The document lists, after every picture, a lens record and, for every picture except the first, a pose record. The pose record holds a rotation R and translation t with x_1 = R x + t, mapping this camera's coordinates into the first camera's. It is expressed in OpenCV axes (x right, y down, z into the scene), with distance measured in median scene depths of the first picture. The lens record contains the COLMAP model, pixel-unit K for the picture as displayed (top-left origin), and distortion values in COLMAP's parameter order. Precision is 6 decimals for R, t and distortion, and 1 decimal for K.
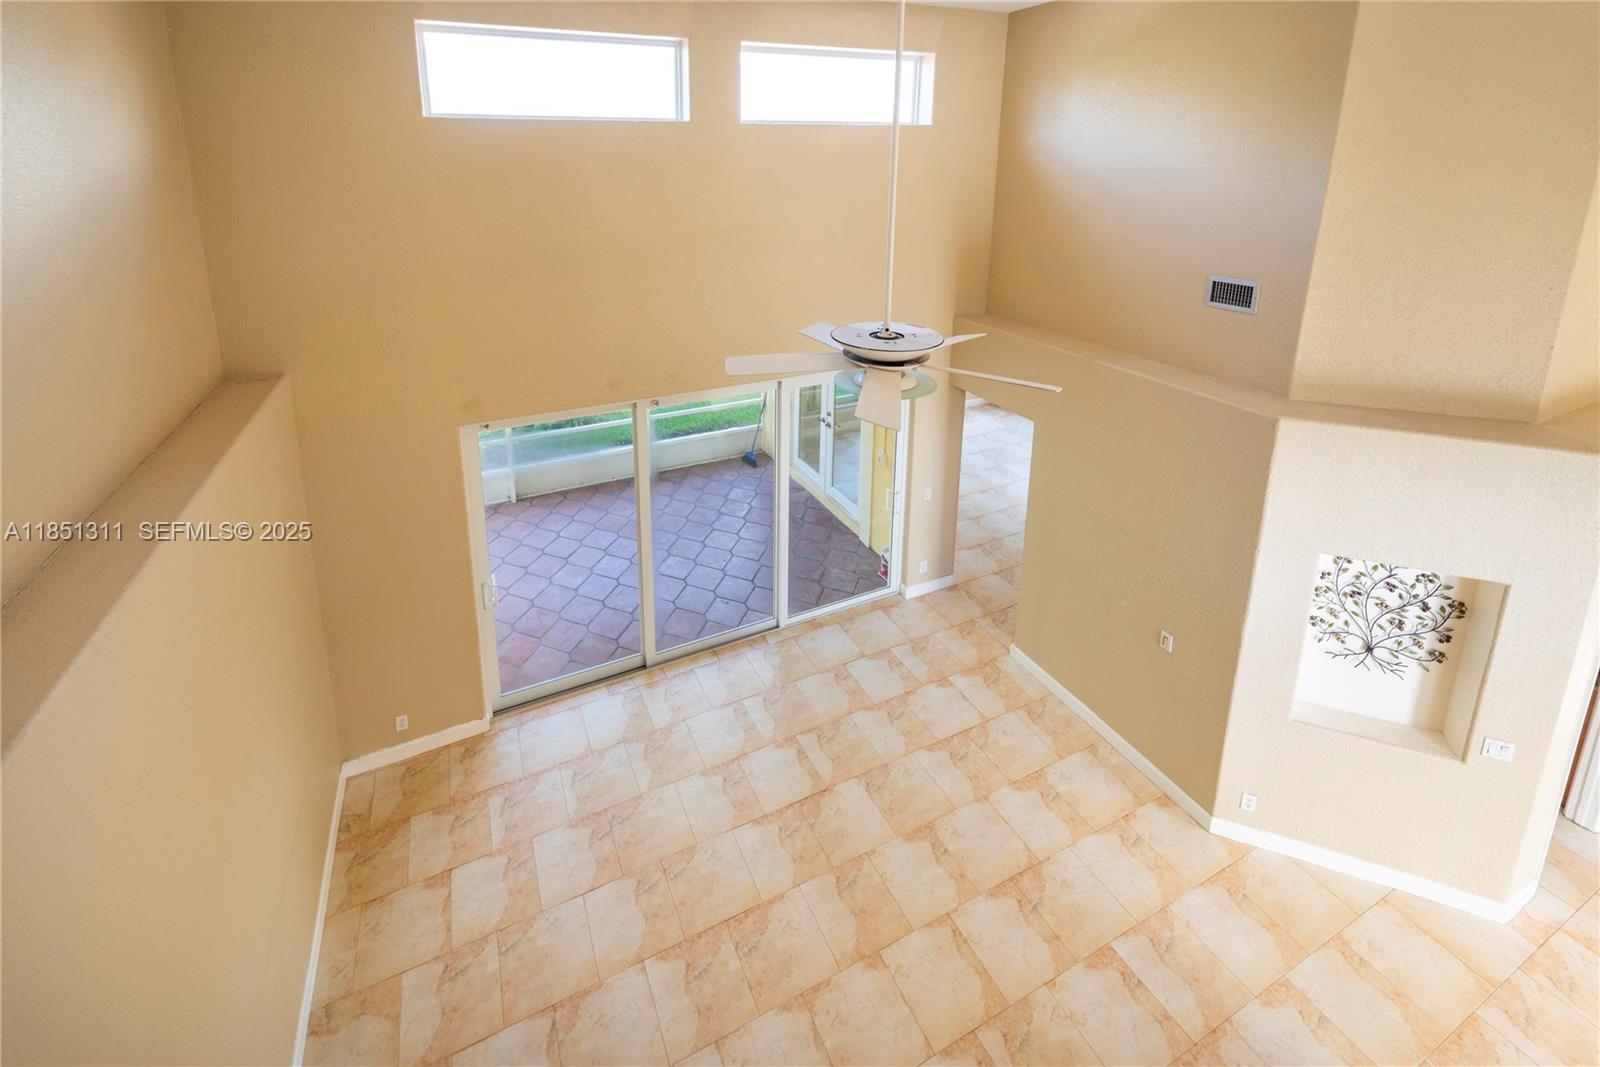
lens RADIAL K [[661.1, 0, 730.8], [0, 661.1, 291.2], [0, 0, 1]] dist [0.002668, -0.000556]
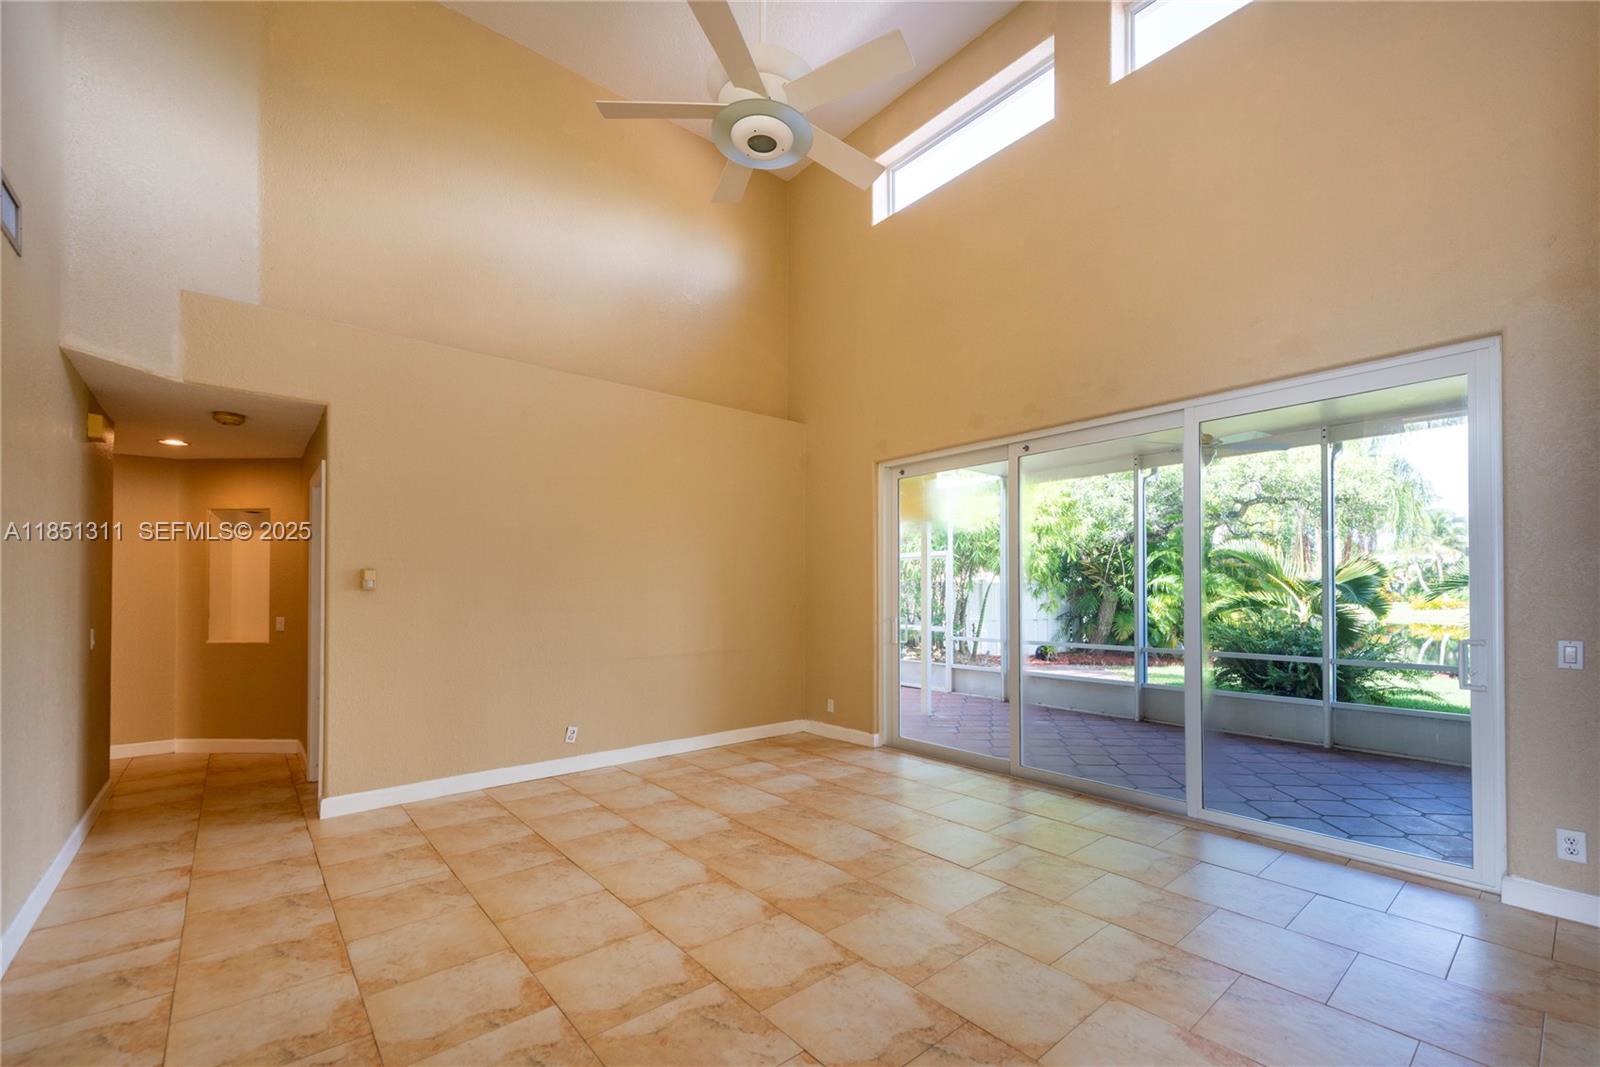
lens RADIAL K [[680.5, 0, 846.7], [0, 680.5, 587.4], [0, 0, 1]] dist [0.000617, -0.000126]
pose [[0.324114, -0.000748, -0.946018, 0.903041], [-0.190474, 0.979469, -0.066032, 0.608683], [0.926644, 0.201593, 0.317317, 0.677083]]
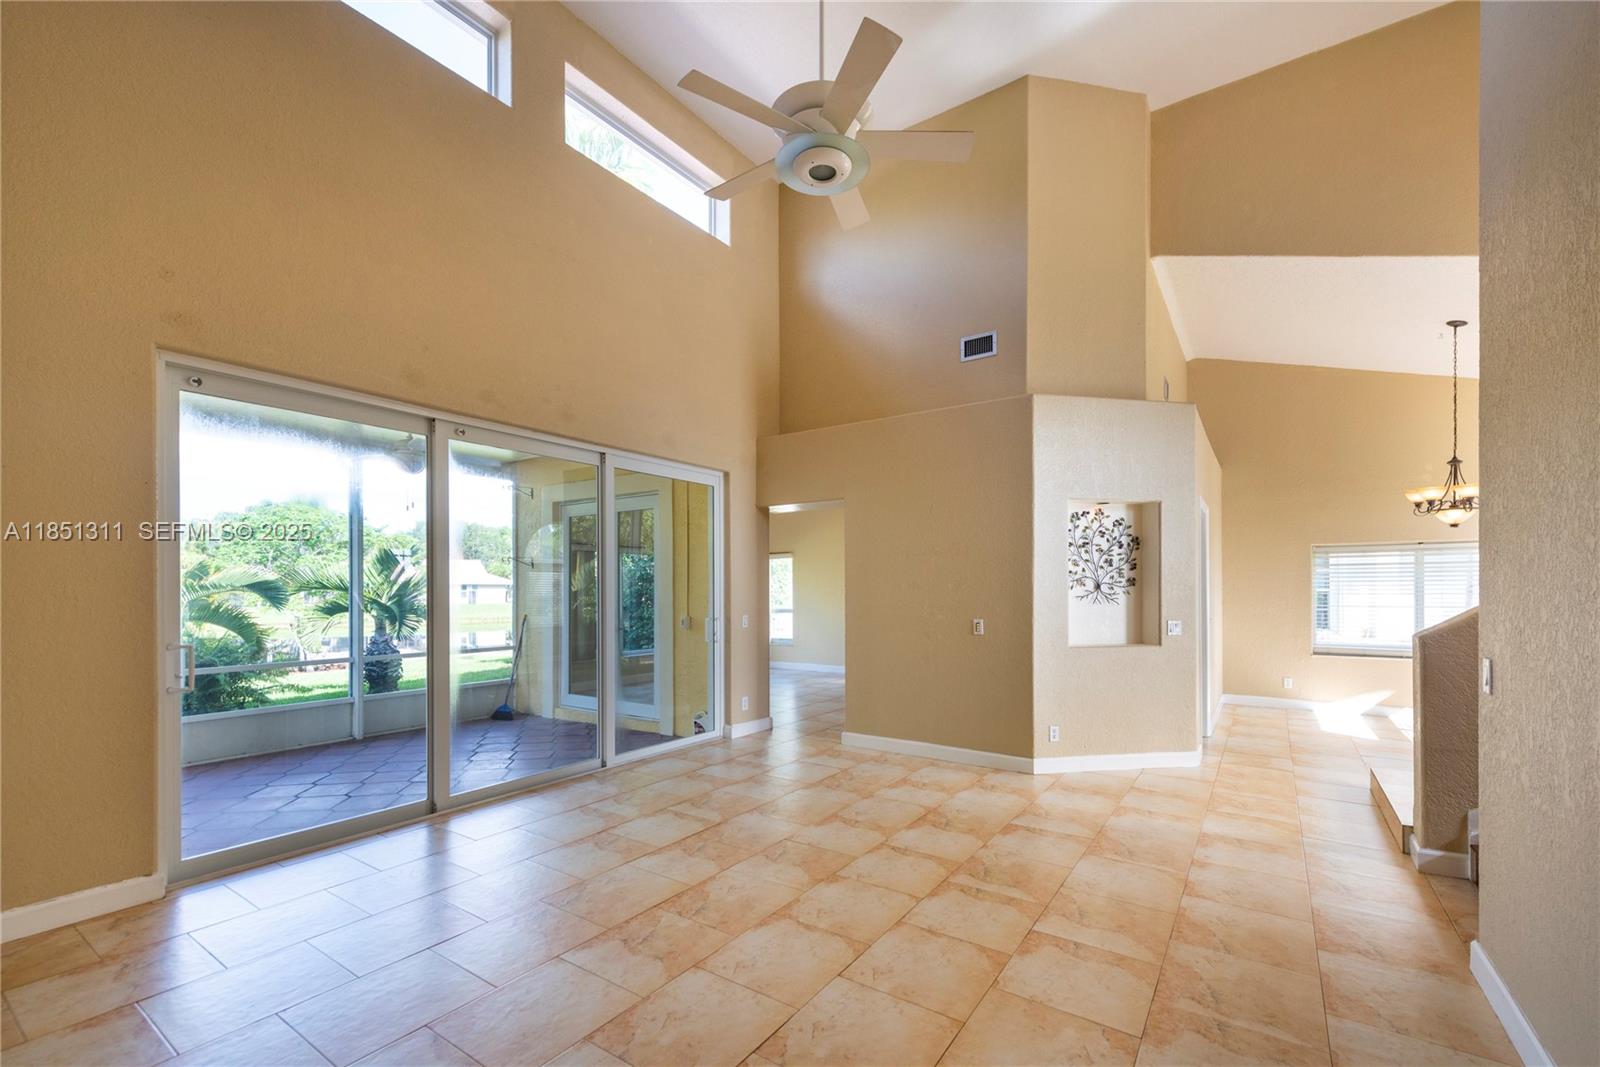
lens RADIAL K [[672.2, 0, 804.1], [0, 672.2, 593.7], [0, 0, 1]] dist [0.001175, -0.000125]
pose [[0.842777, -0.000060, 0.538262, -0.263817], [0.107944, 0.979704, -0.168902, 0.710976], [-0.527328, 0.200449, 0.825679, 0.193775]]
